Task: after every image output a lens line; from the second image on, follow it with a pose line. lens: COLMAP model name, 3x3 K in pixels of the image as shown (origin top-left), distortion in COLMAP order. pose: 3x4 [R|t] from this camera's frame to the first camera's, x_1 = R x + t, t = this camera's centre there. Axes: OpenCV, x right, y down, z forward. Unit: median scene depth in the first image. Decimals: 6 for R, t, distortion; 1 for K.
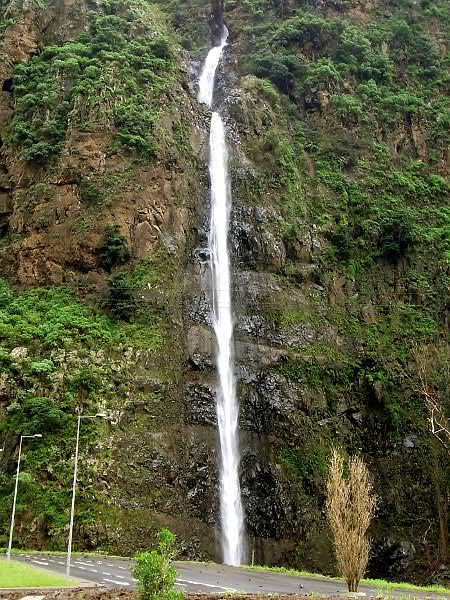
lens RADIAL K [[748.3, 0, 225.0], [0, 748.3, 300.0], [0, 0, 1]] dist [0.025437, 0.031889]
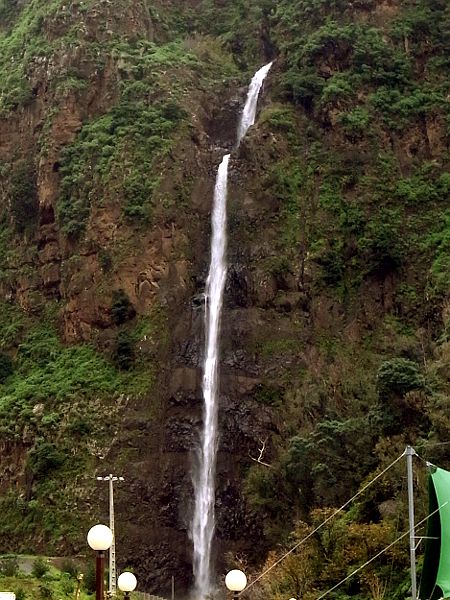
lens RADIAL K [[868.6, 0, 225.0], [0, 868.6, 300.0], [0, 0, 1]] dist [0.017299, -0.002670]
pose [[0.934656, -0.124495, -0.333046, 0.458082], [0.142500, 0.989337, 0.030087, -0.095281], [0.325749, -0.075580, 0.942430, -0.262582]]
